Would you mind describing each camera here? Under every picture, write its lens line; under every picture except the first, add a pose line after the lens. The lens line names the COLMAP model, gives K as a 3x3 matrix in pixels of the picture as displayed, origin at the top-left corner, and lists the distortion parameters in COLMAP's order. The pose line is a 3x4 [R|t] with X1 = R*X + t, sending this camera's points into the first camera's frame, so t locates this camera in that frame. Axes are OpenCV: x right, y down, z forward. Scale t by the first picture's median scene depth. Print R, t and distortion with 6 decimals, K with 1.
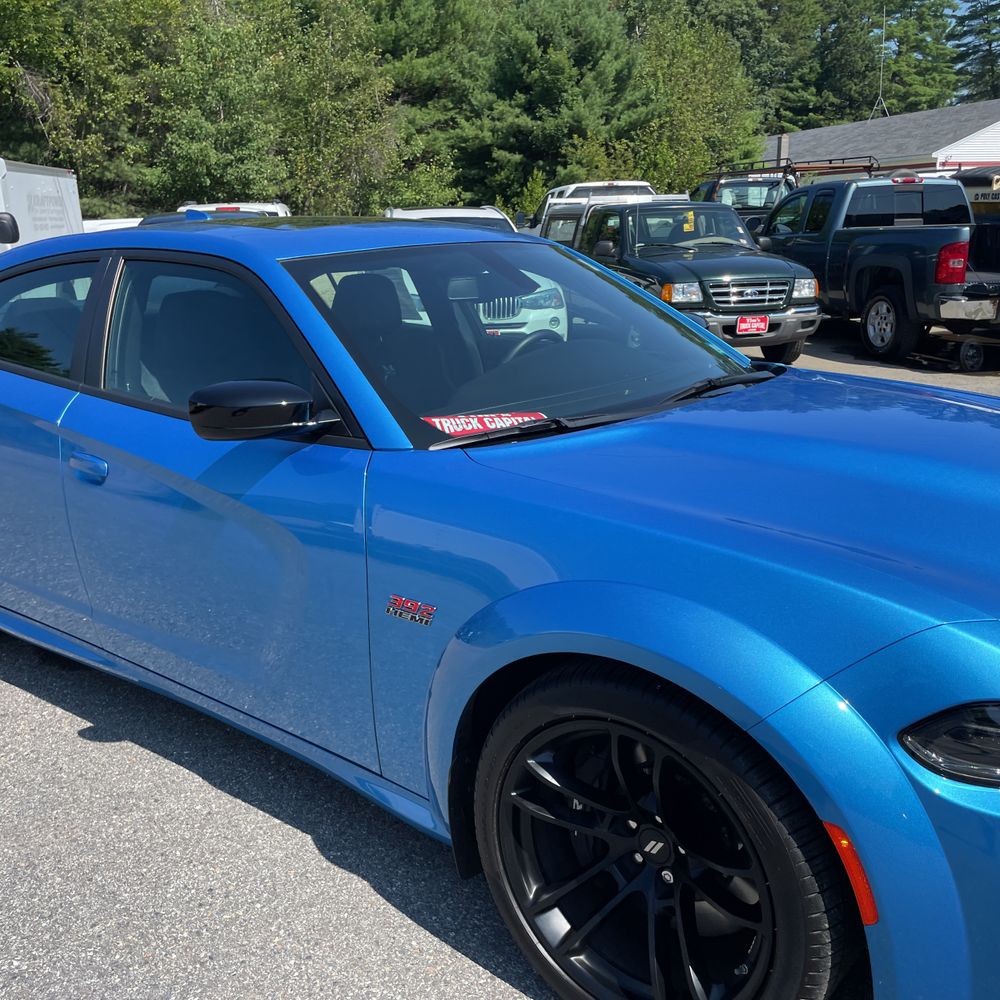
lens RADIAL K [[1016.8, 0, 514.7], [0, 1016.8, 491.8], [0, 0, 1]] dist [0.001687, 0.000000]
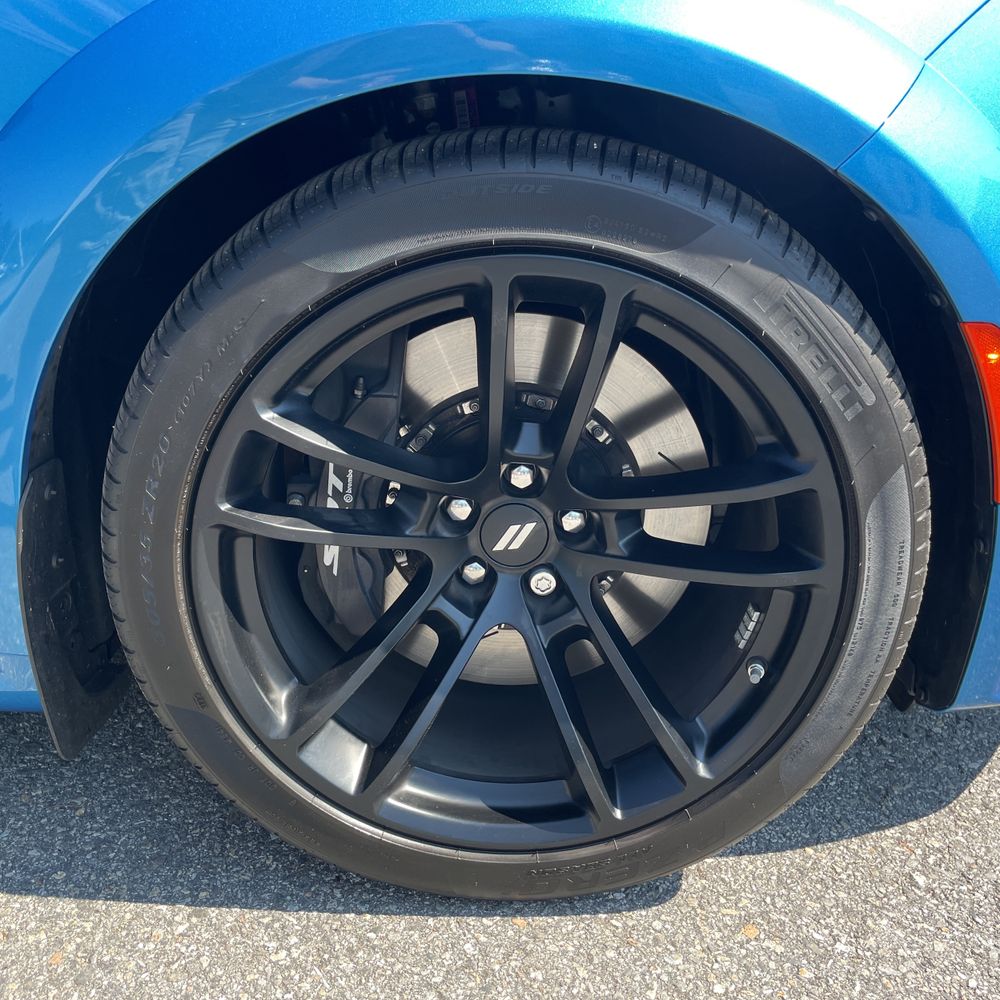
lens RADIAL K [[1016.8, 0, 502.9], [0, 1016.8, 498.4], [0, 0, 1]] dist [0.001687, 0.000000]
pose [[0.774136, -0.199743, 0.600679, -0.009525], [0.119429, 0.977957, 0.171282, 0.012721], [-0.621651, -0.060857, 0.780927, 0.031631]]
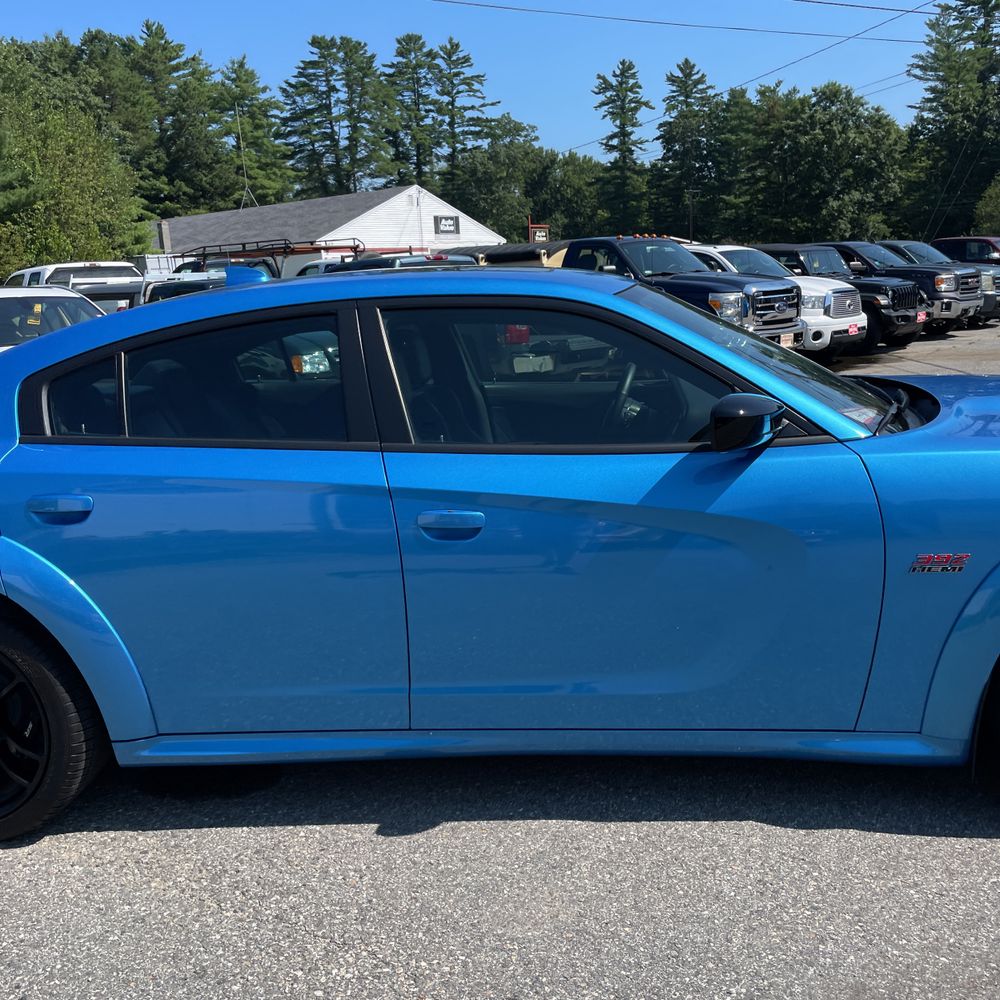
lens RADIAL K [[1016.8, 0, 502.6], [0, 1016.8, 515.0], [0, 0, 1]] dist [0.001687, 0.000000]
pose [[0.828928, -0.138801, 0.541861, -0.069323], [0.170516, 0.985319, -0.008458, -0.001067], [-0.532732, 0.099407, 0.840426, 0.015106]]
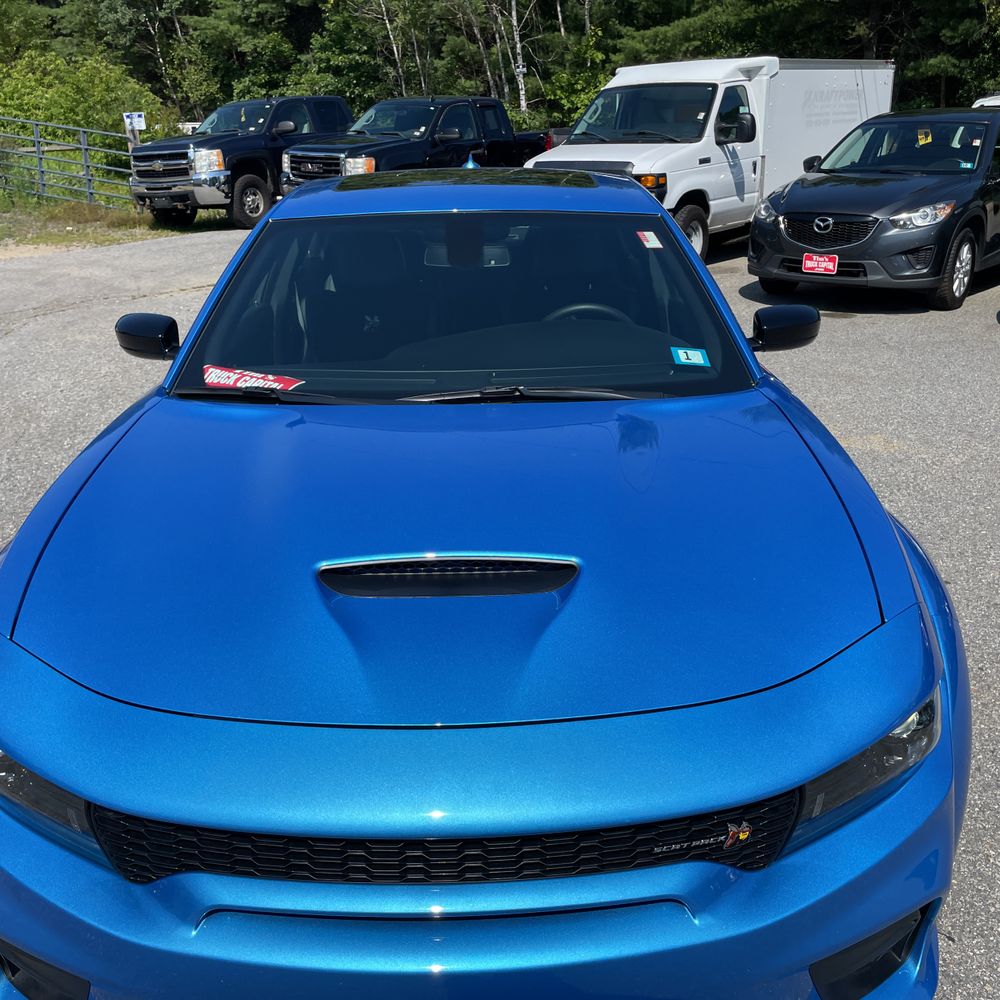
lens RADIAL K [[1016.8, 0, 498.3], [0, 1016.8, 499.1], [0, 0, 1]] dist [0.001687, 0.000000]
pose [[0.628281, 0.276176, -0.727317, 0.070225], [-0.187739, 0.961063, 0.202758, -0.015182], [0.754995, 0.009157, 0.655667, 0.028950]]
